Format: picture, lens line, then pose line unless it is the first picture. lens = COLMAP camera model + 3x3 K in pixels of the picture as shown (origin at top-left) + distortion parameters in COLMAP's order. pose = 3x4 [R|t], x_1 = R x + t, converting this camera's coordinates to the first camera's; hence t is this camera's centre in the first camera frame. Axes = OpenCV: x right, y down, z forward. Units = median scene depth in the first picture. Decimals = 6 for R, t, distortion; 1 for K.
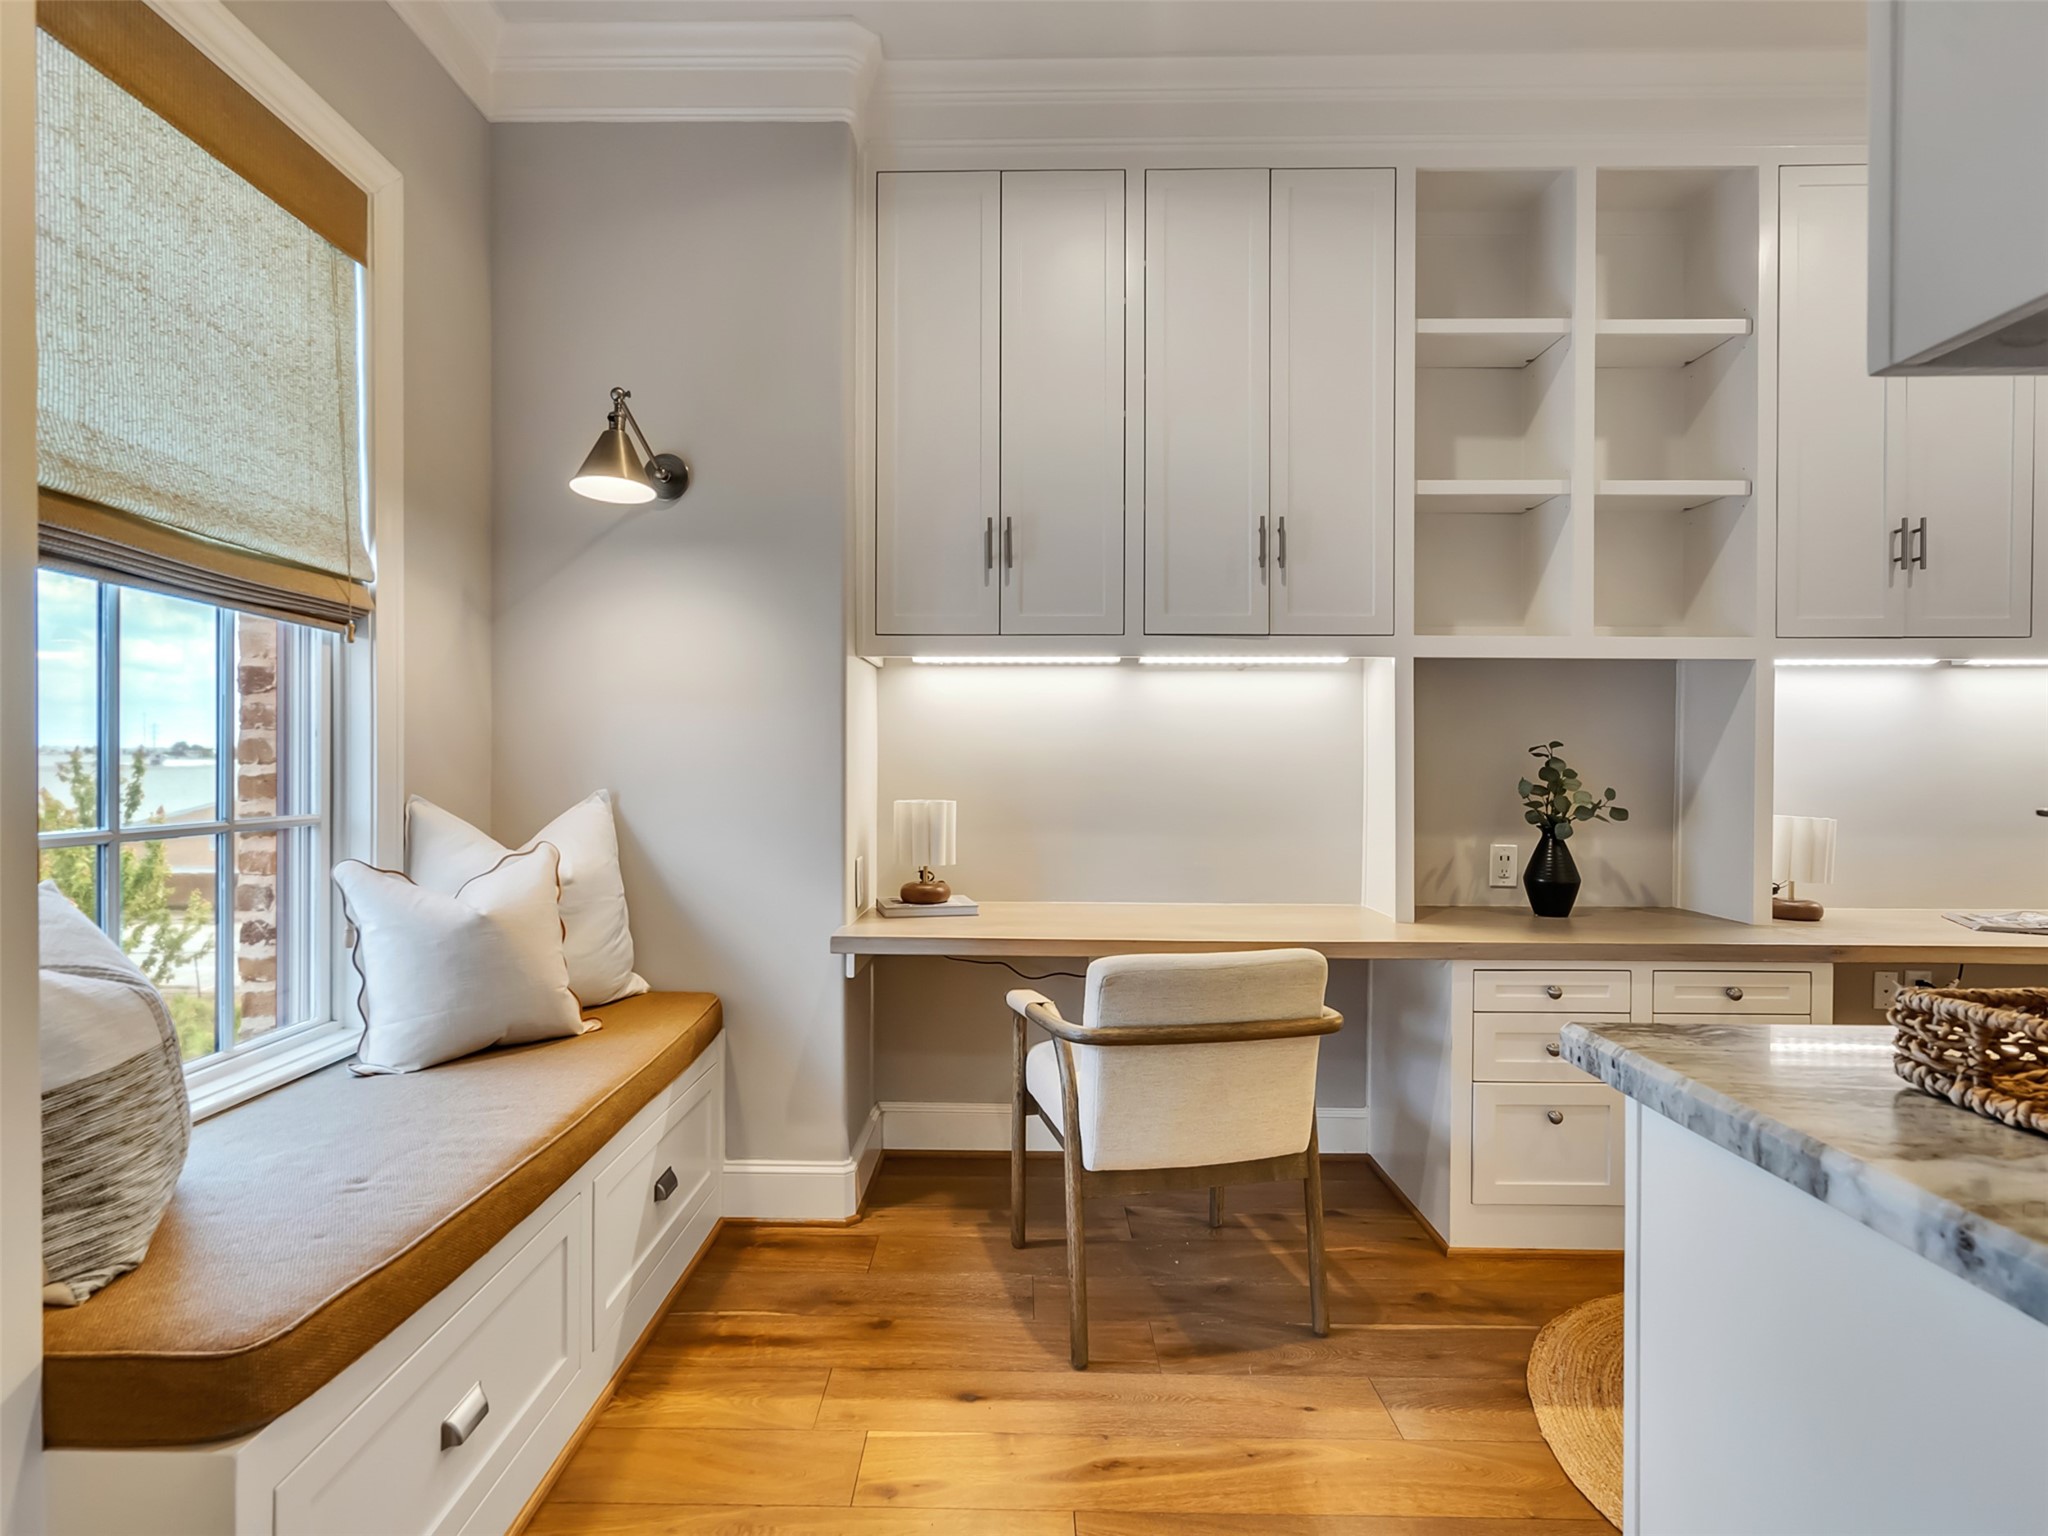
lens RADIAL K [[1040.9, 0, 1025.9], [0, 1040.9, 768.8], [0, 0, 1]] dist [-0.009361, 0.005842]
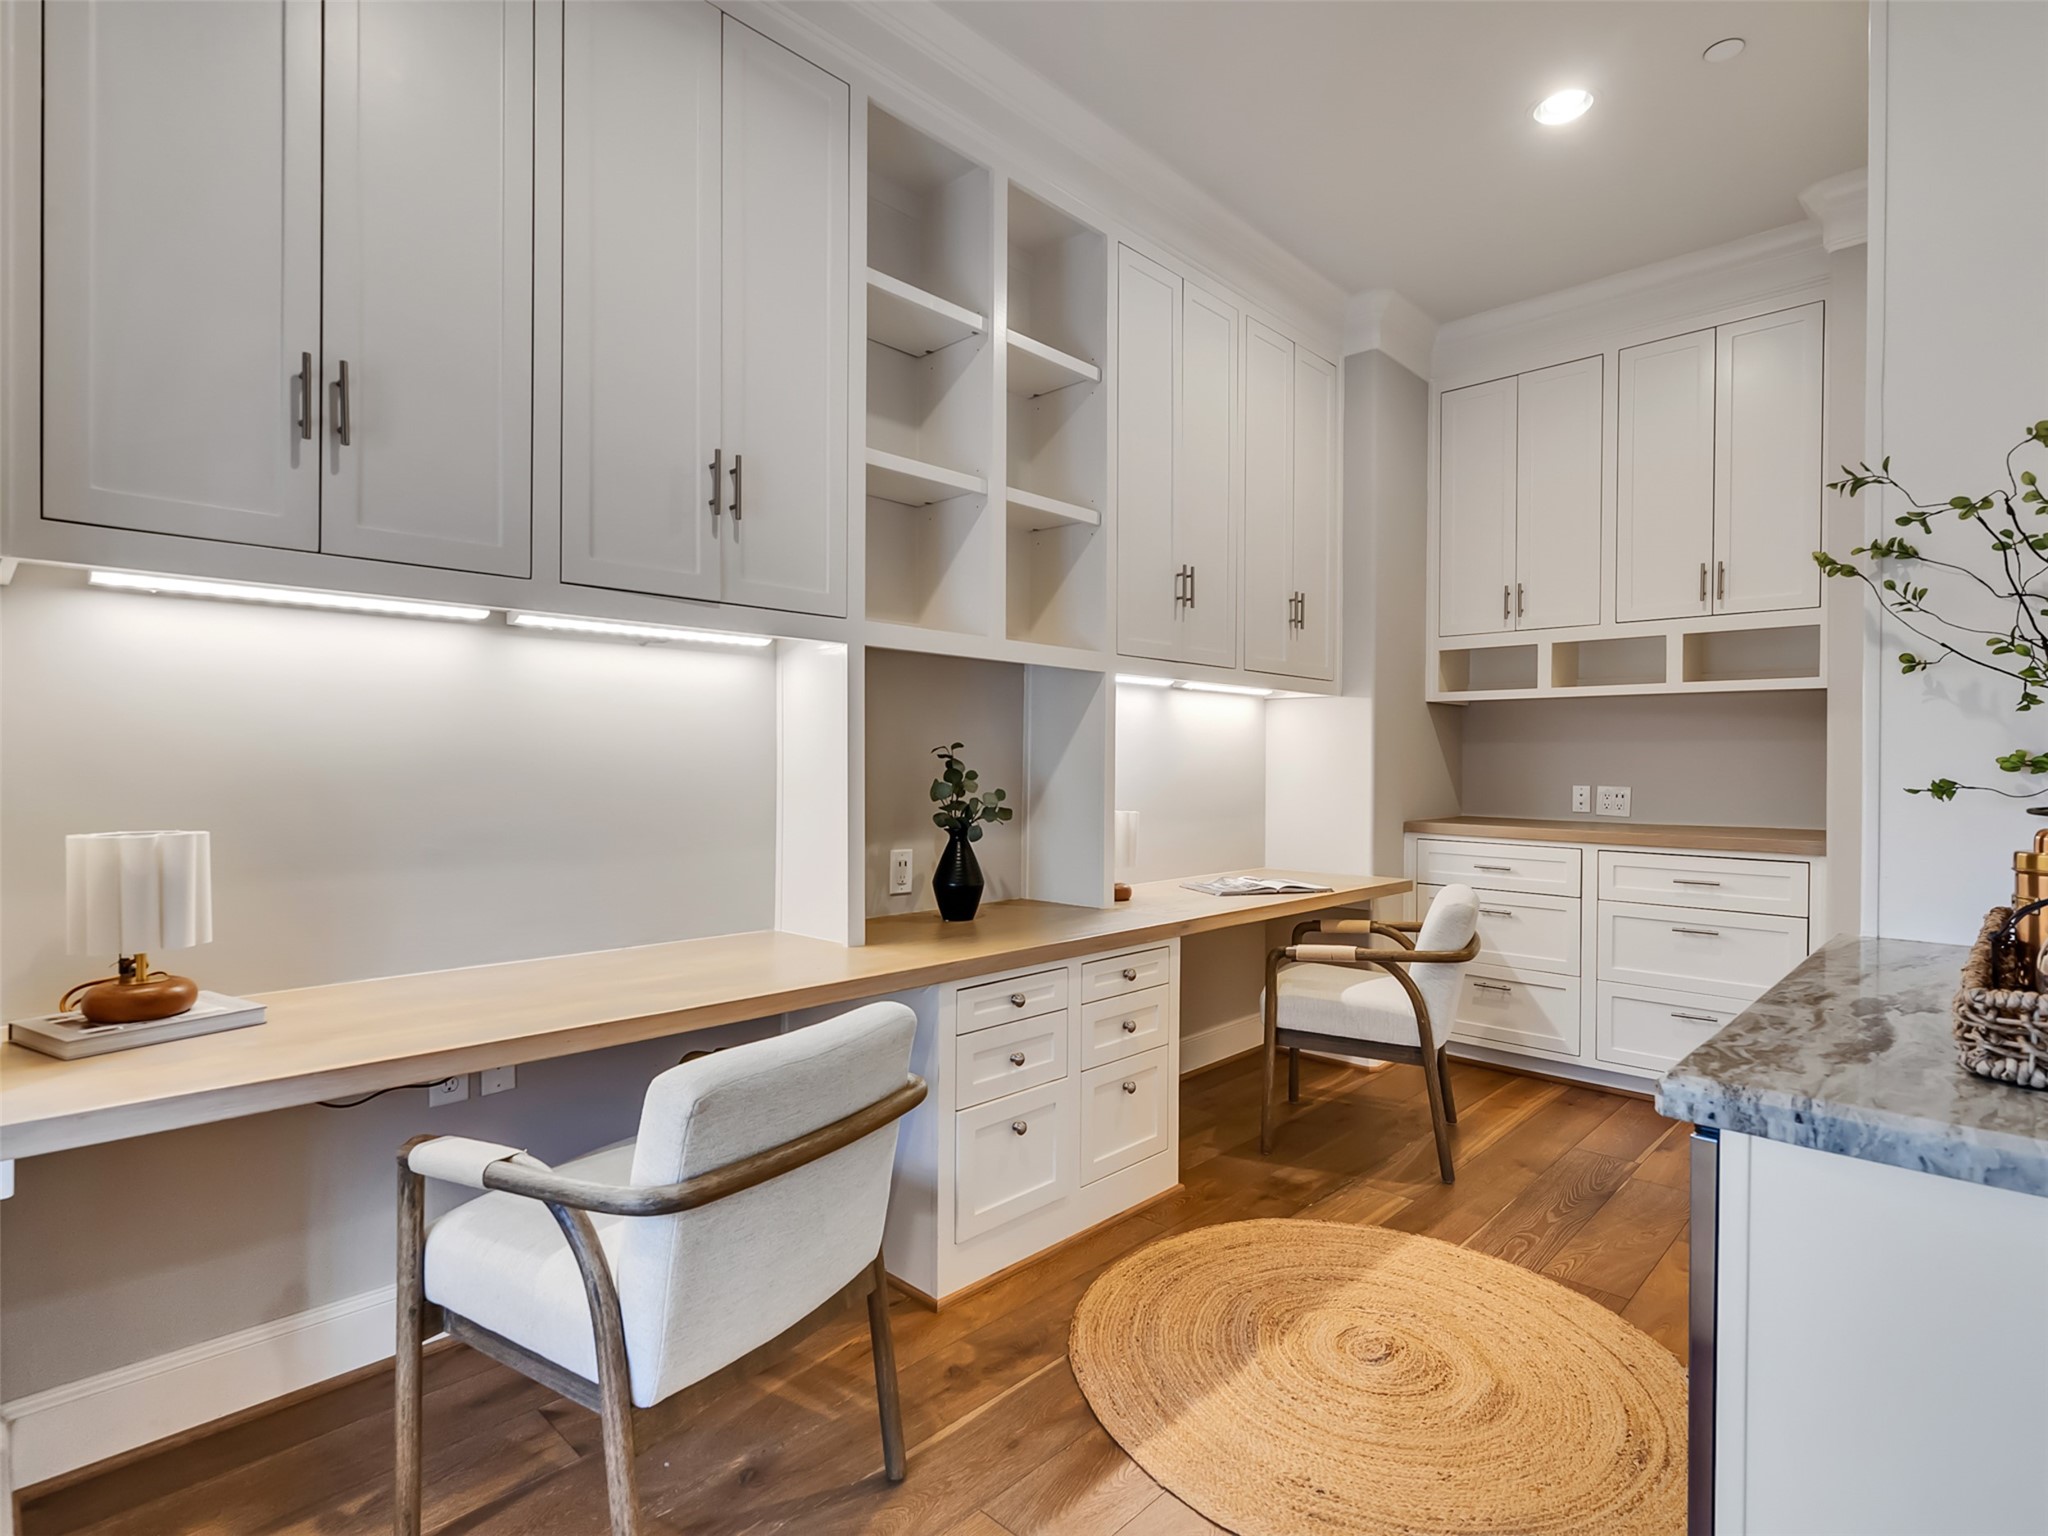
lens RADIAL K [[1040.9, 0, 1020.6], [0, 1040.9, 765.4], [0, 0, 1]] dist [-0.009361, 0.005842]
pose [[0.696009, -0.001251, 0.718032, -0.169808], [0.001838, 0.999998, -0.000039, -0.004770], [-0.718031, 0.001347, 0.696010, 0.282333]]
